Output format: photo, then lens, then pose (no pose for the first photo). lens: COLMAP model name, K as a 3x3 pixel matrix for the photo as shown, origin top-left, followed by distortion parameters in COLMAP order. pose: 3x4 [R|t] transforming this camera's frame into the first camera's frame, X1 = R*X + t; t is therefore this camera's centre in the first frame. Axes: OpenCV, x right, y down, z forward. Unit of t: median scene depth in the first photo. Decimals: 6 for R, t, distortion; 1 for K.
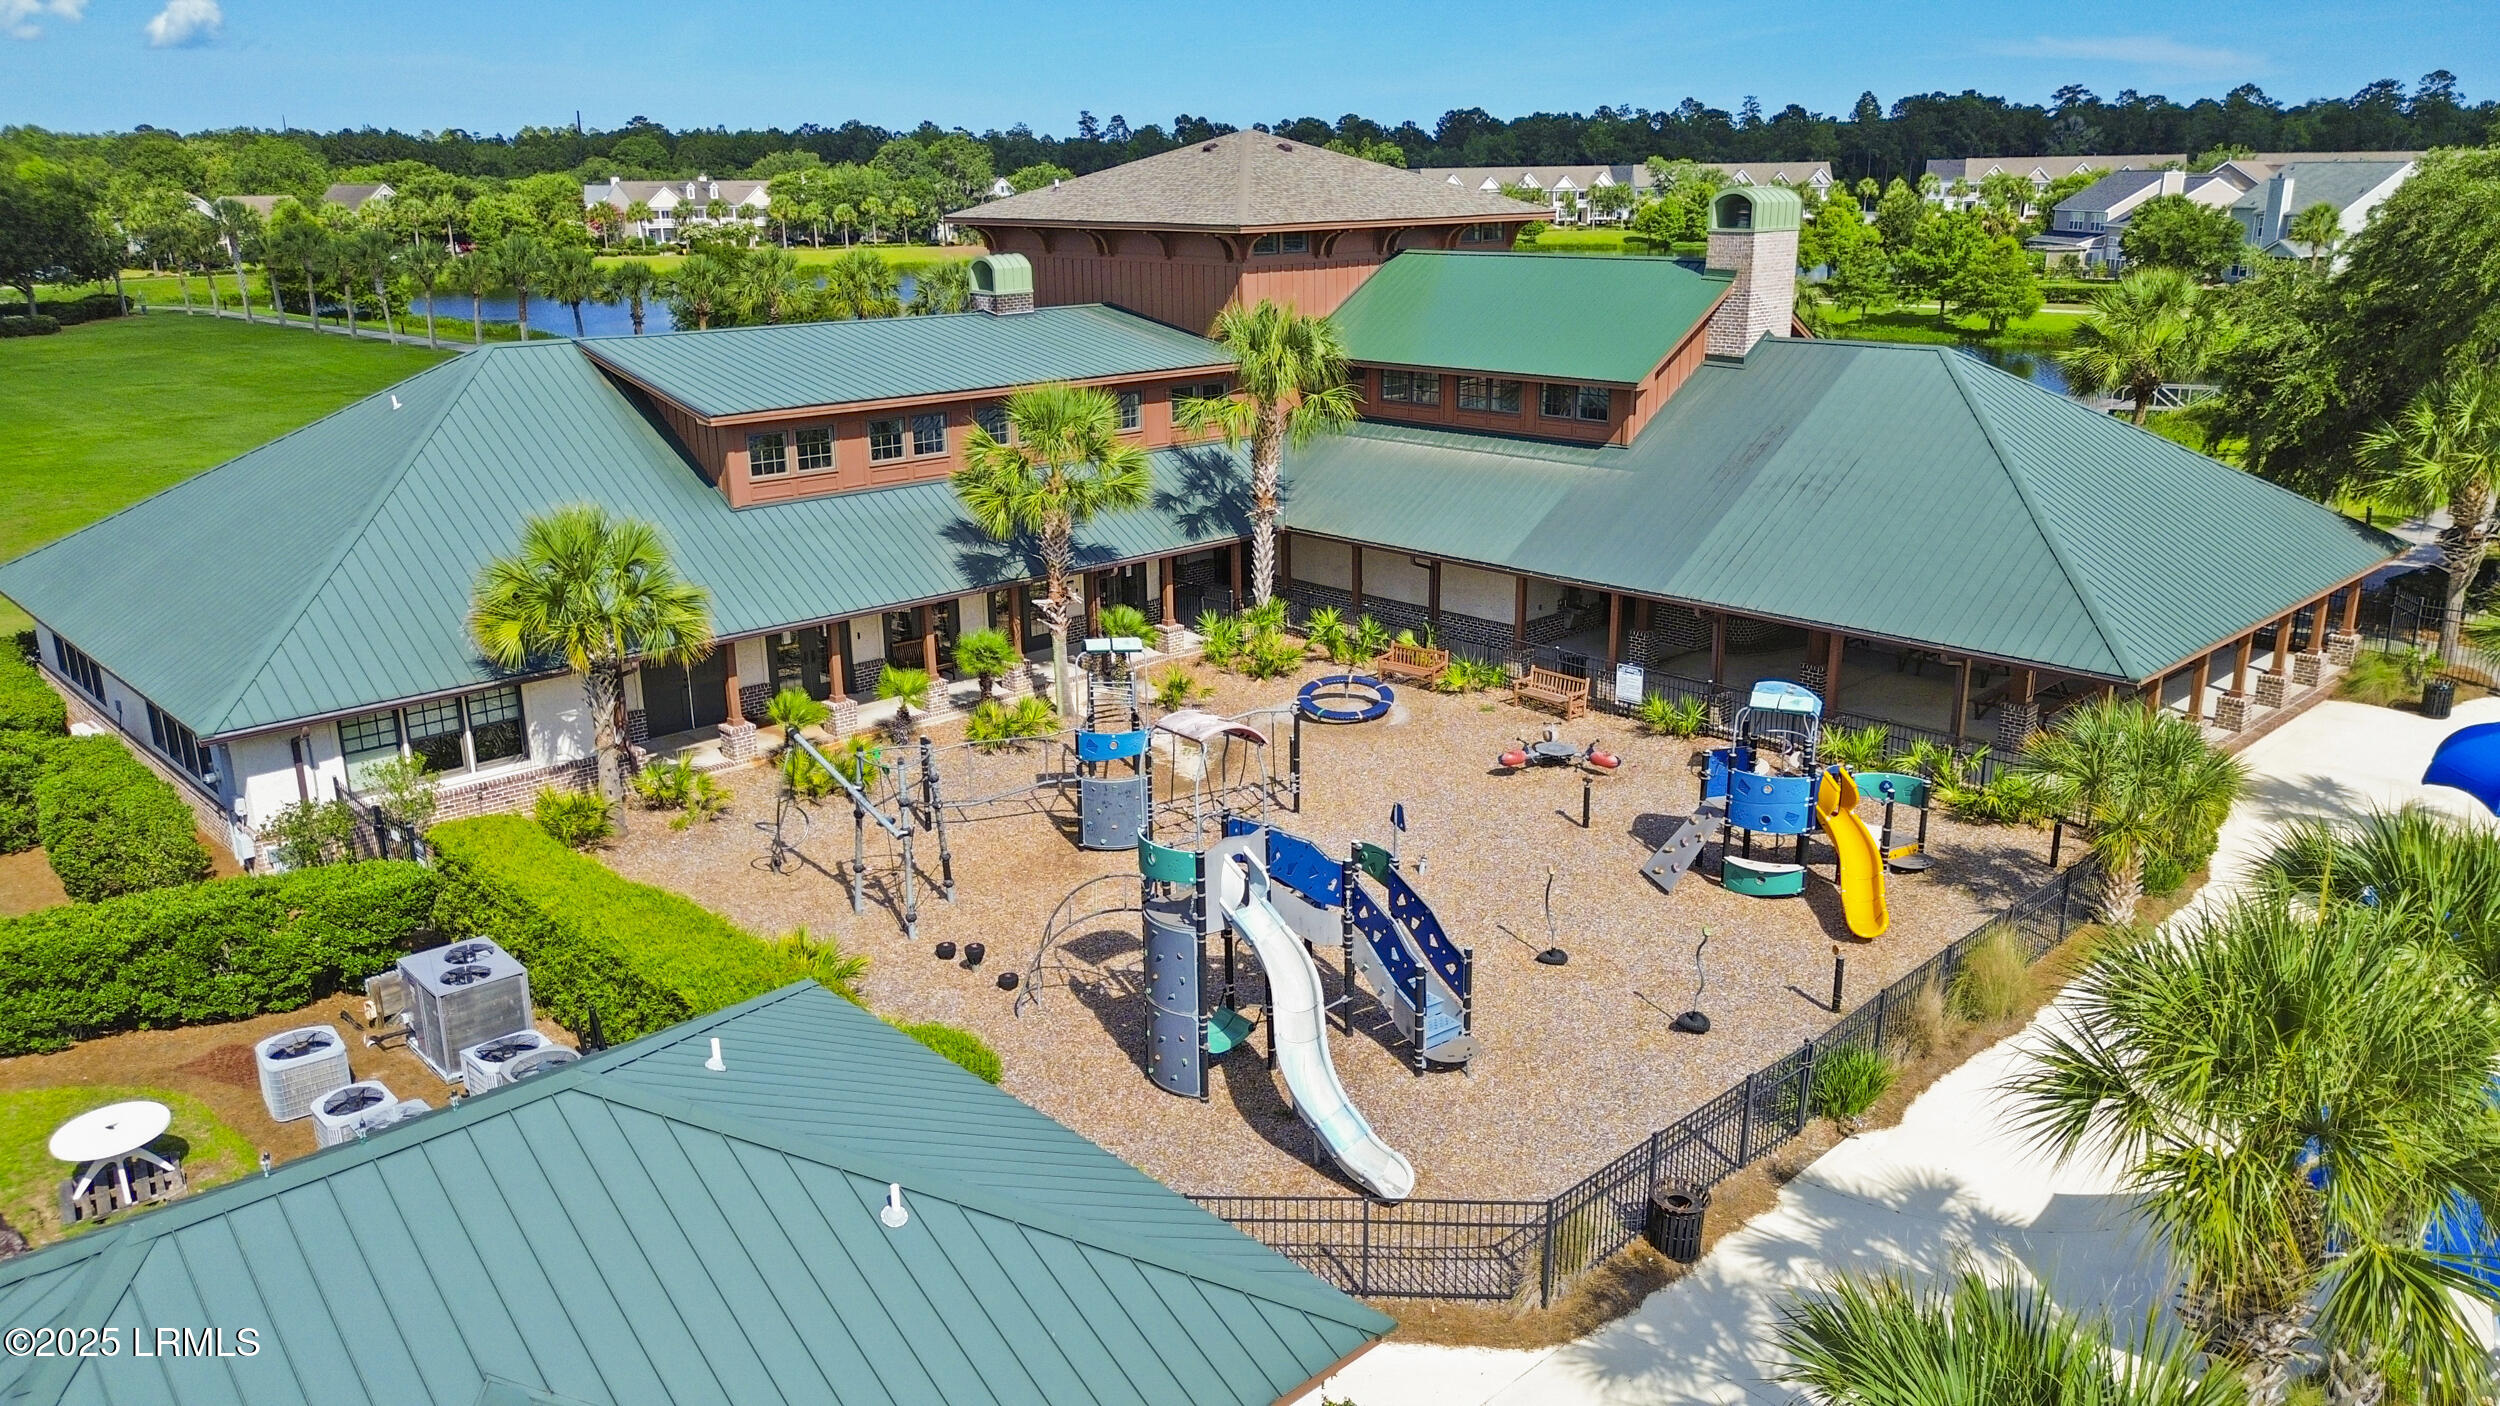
lens RADIAL K [[1815.4, 0, 1250.0], [0, 1815.4, 703.0], [0, 0, 1]] dist [0.073974, -0.082808]
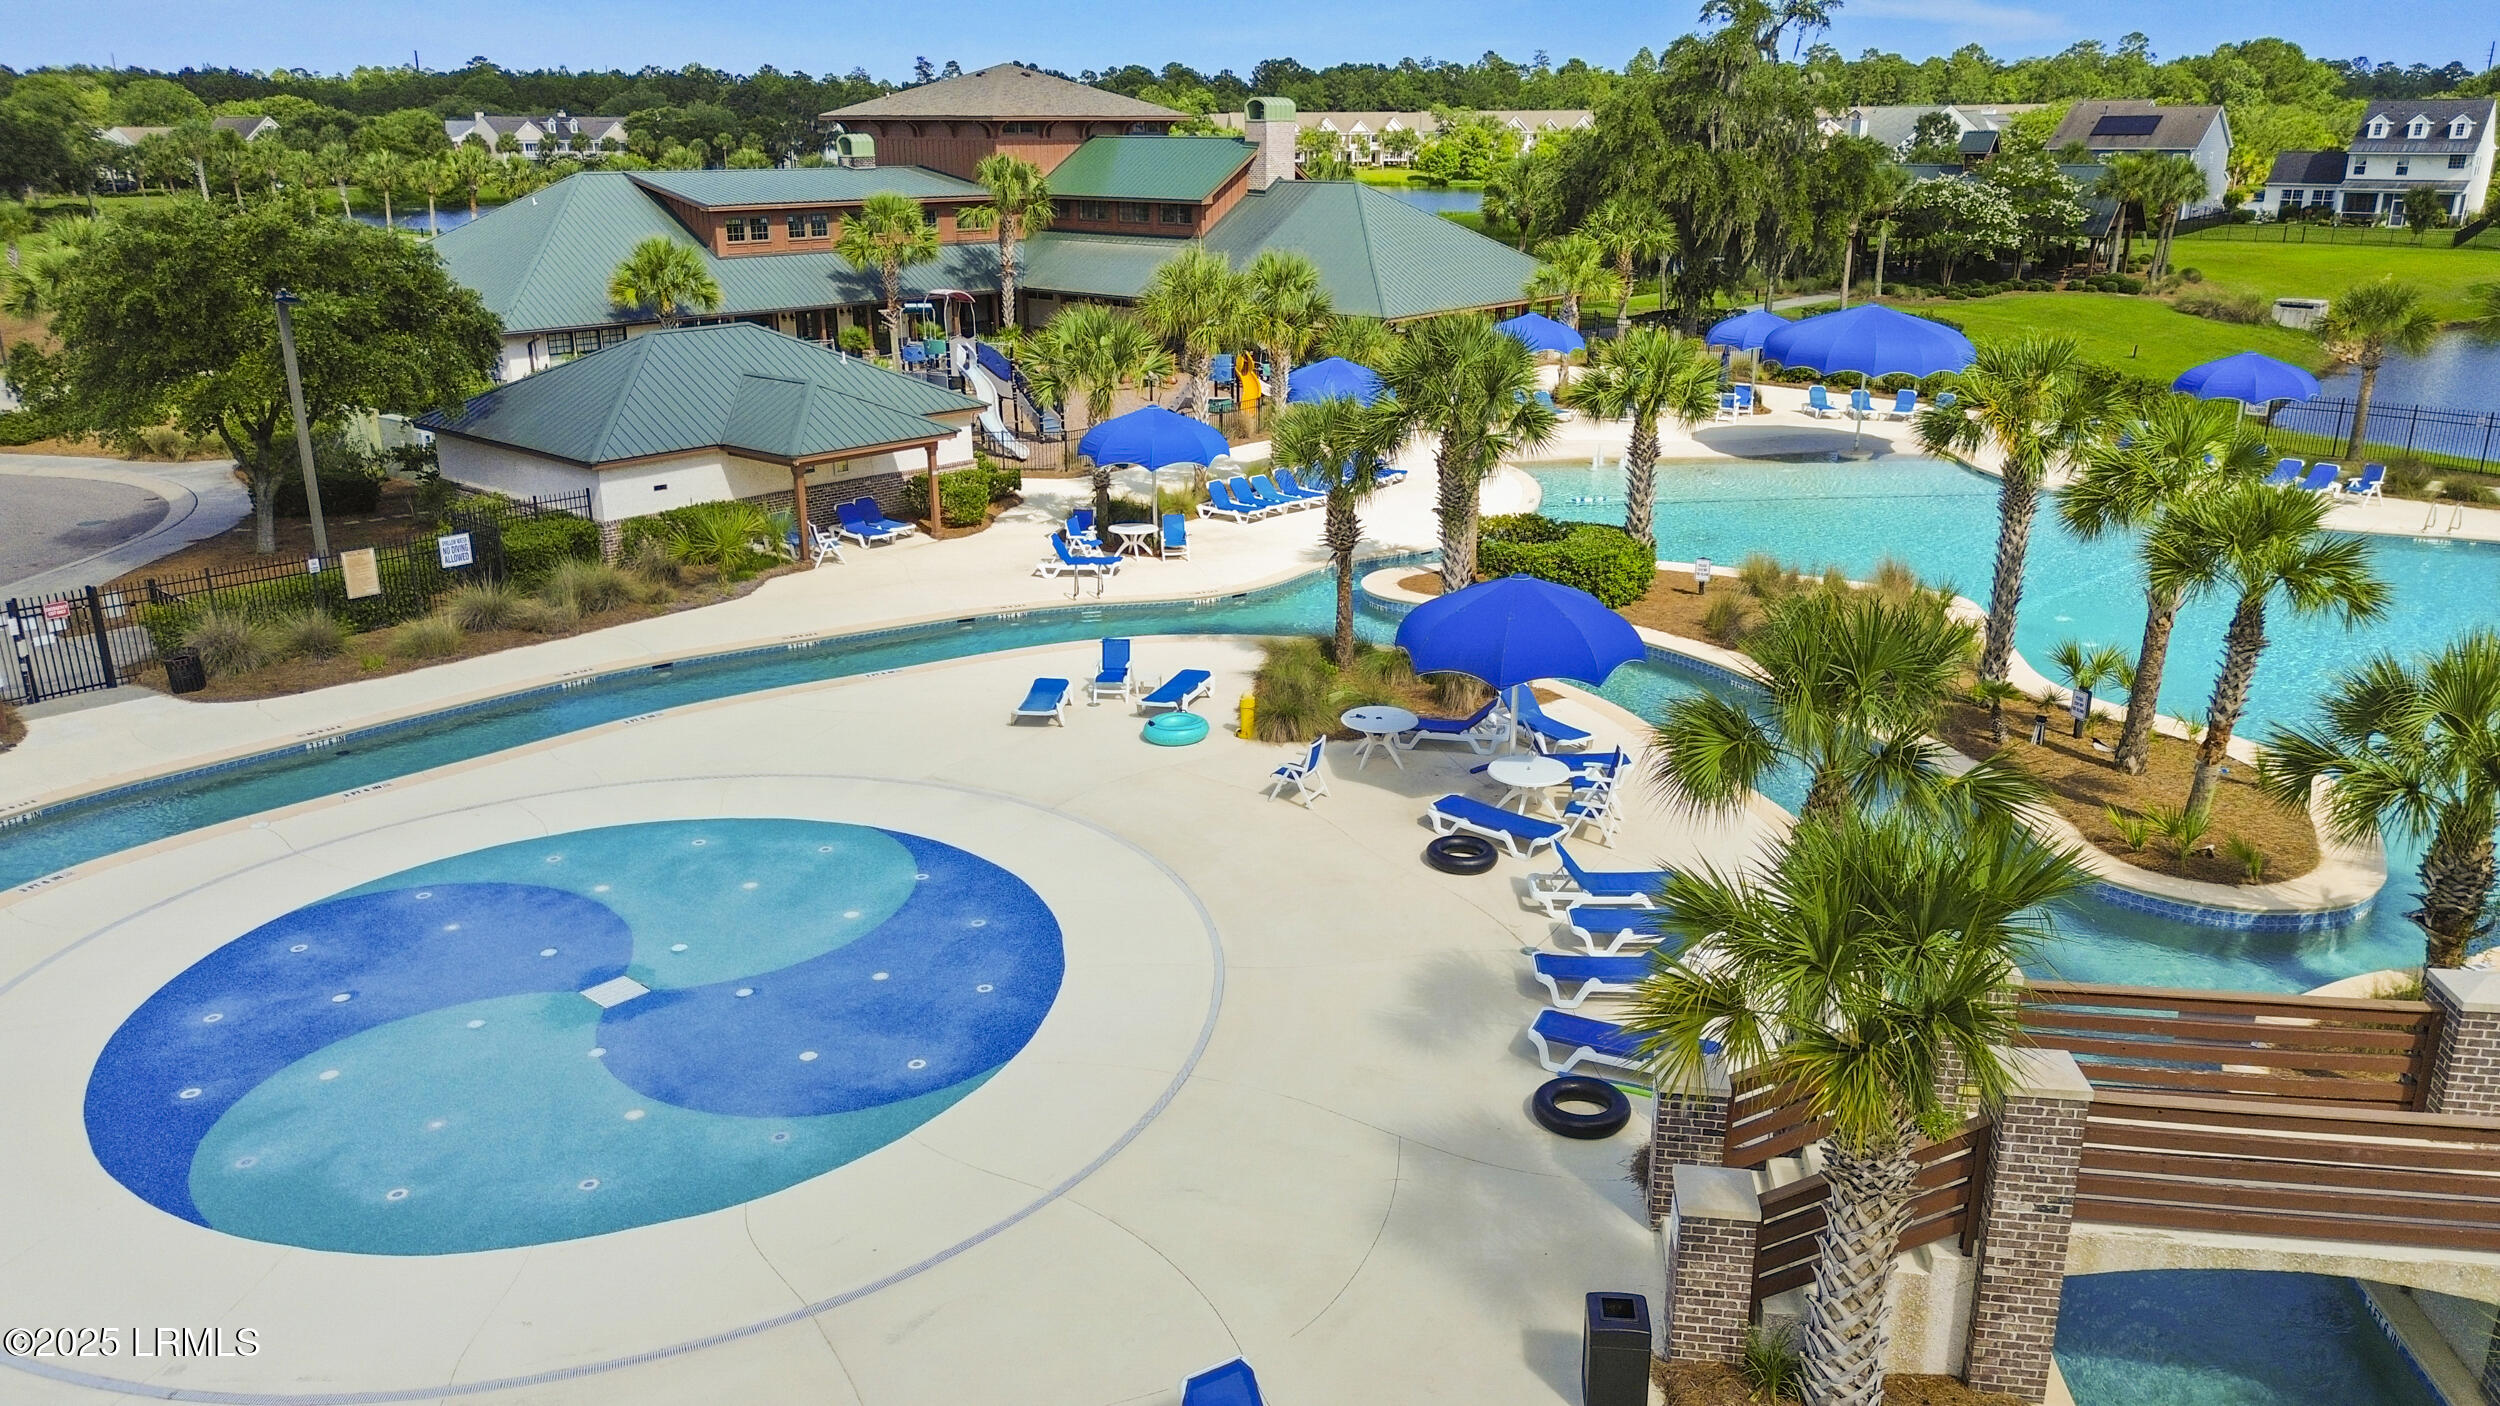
lens RADIAL K [[1815.4, 0, 1250.0], [0, 1815.4, 703.0], [0, 0, 1]] dist [0.073974, -0.082808]
pose [[0.996714, -0.018120, 0.078947, 0.110122], [0.016191, 0.999556, 0.025007, 0.316742], [-0.079365, -0.023646, 0.996565, -0.952880]]
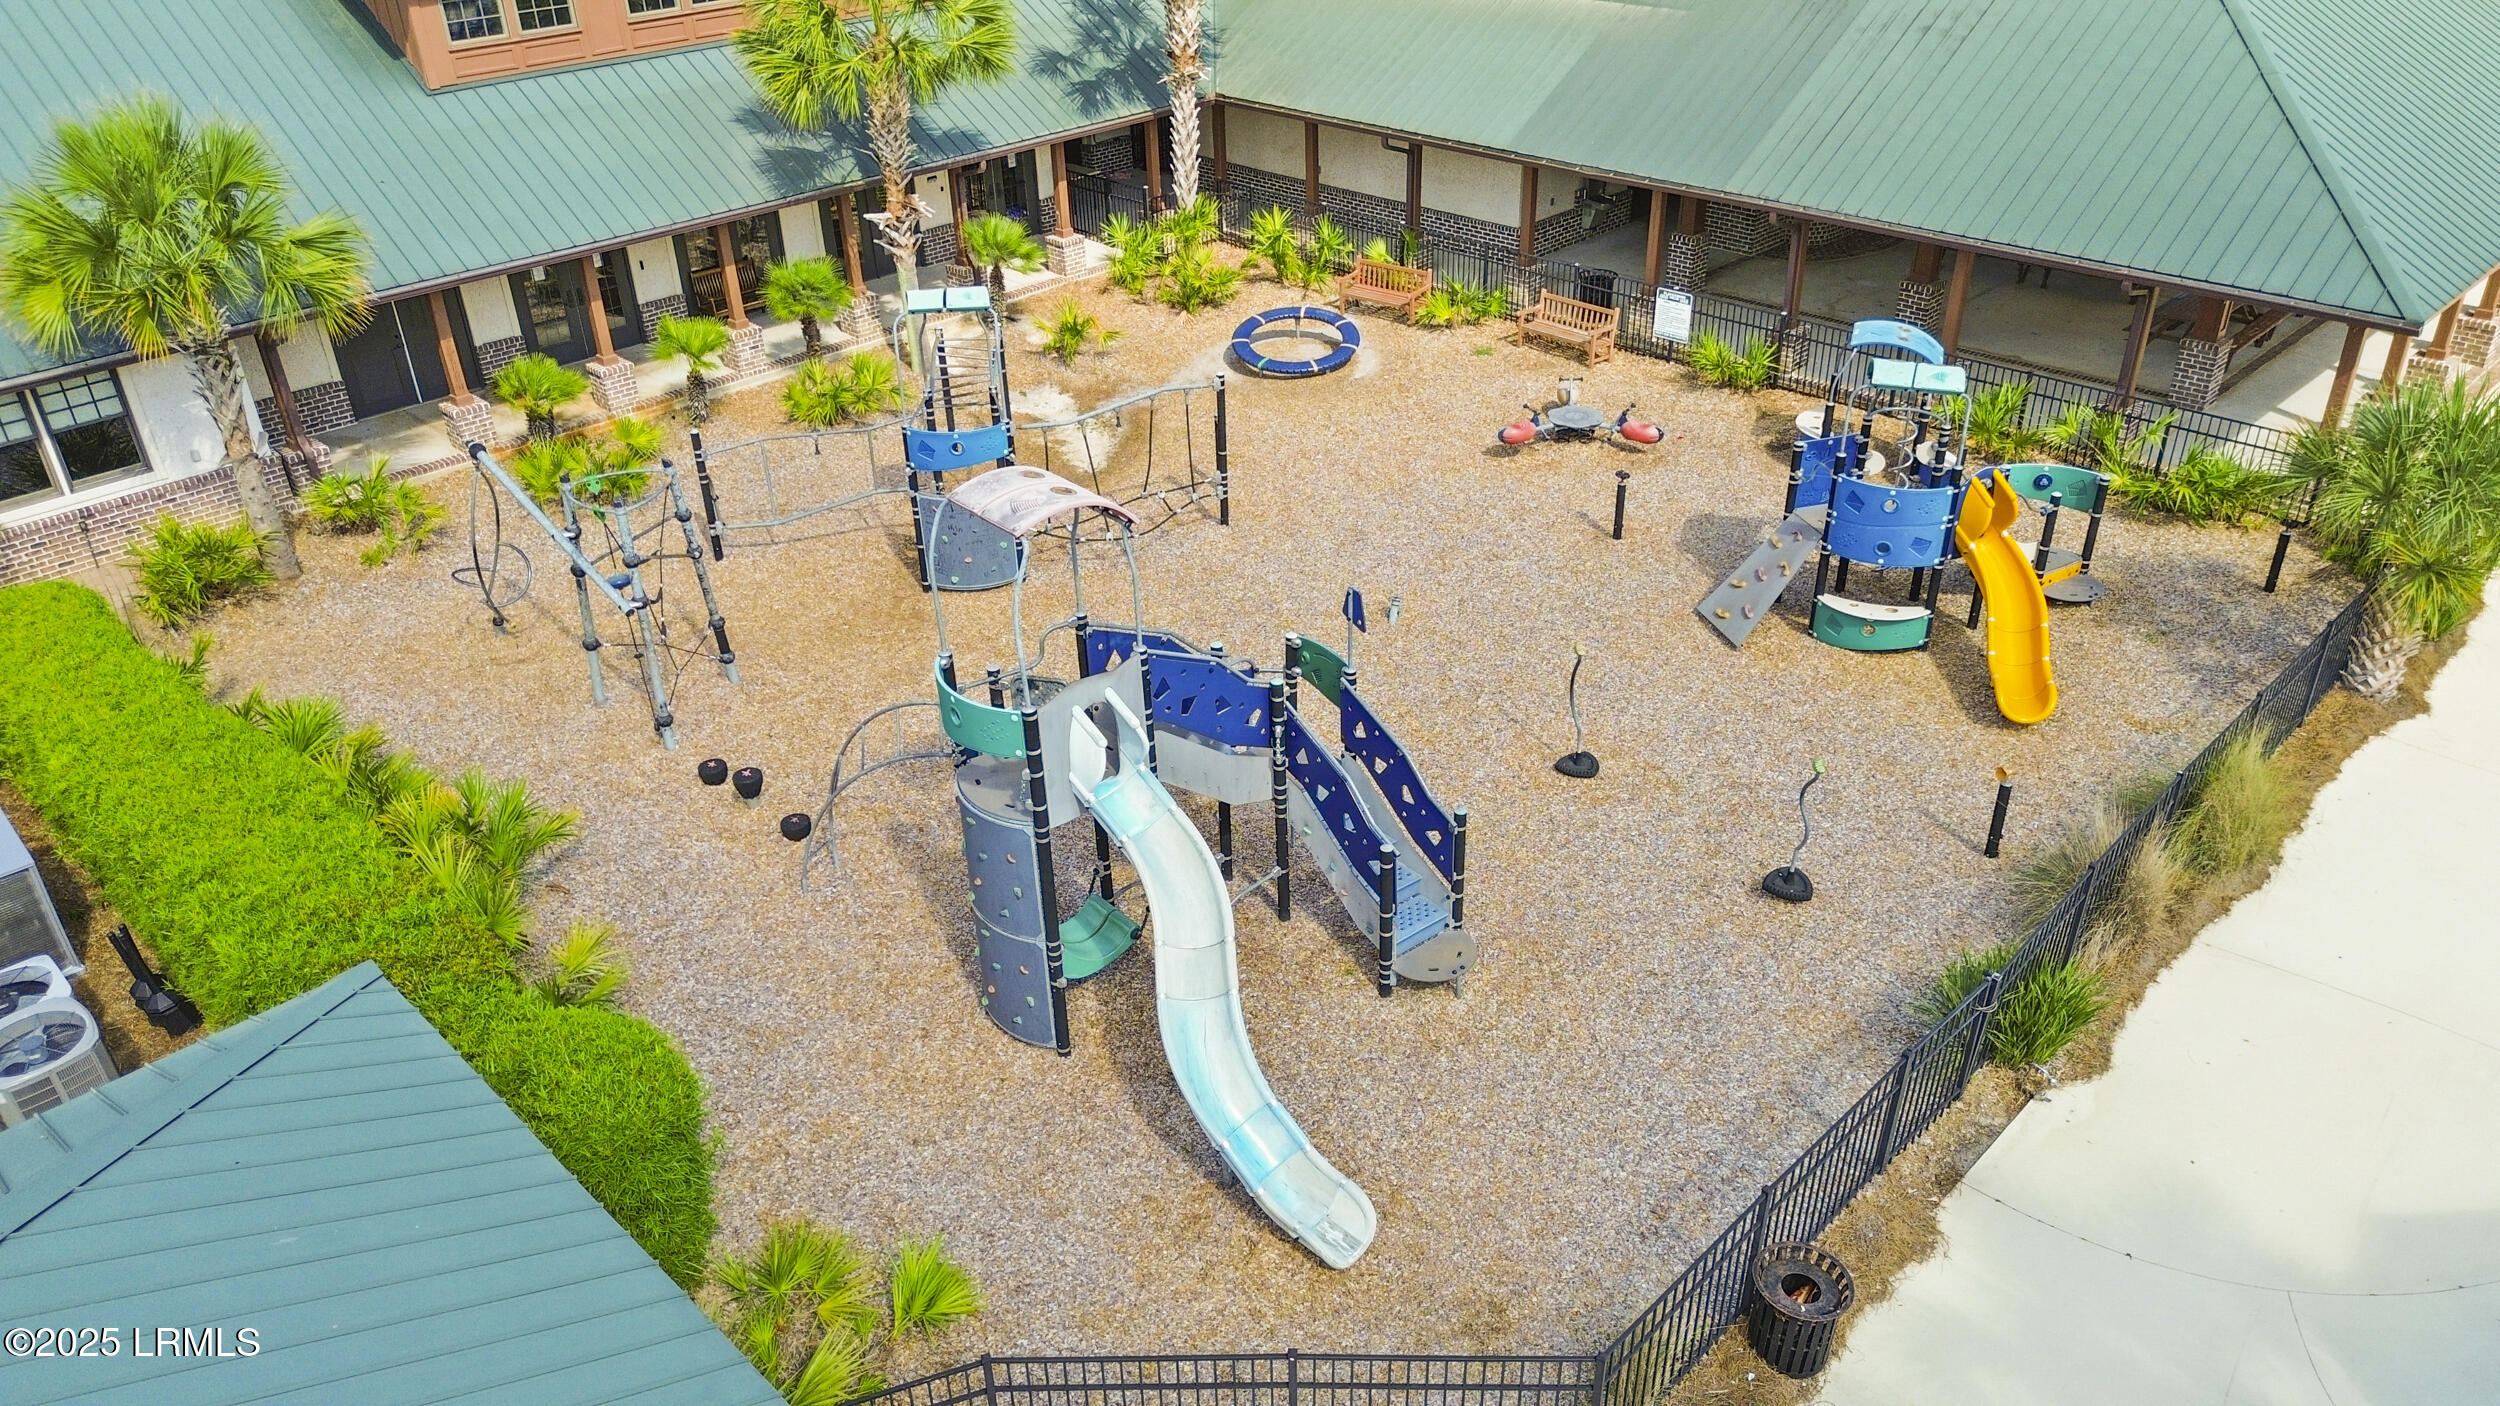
lens RADIAL K [[1815.4, 0, 1250.0], [0, 1815.4, 703.0], [0, 0, 1]] dist [0.073974, -0.082808]
pose [[0.999715, -0.022380, 0.008327, 0.025252], [0.019729, 0.970592, 0.239920, -0.040282], [-0.013452, -0.239687, 0.970757, 0.239919]]
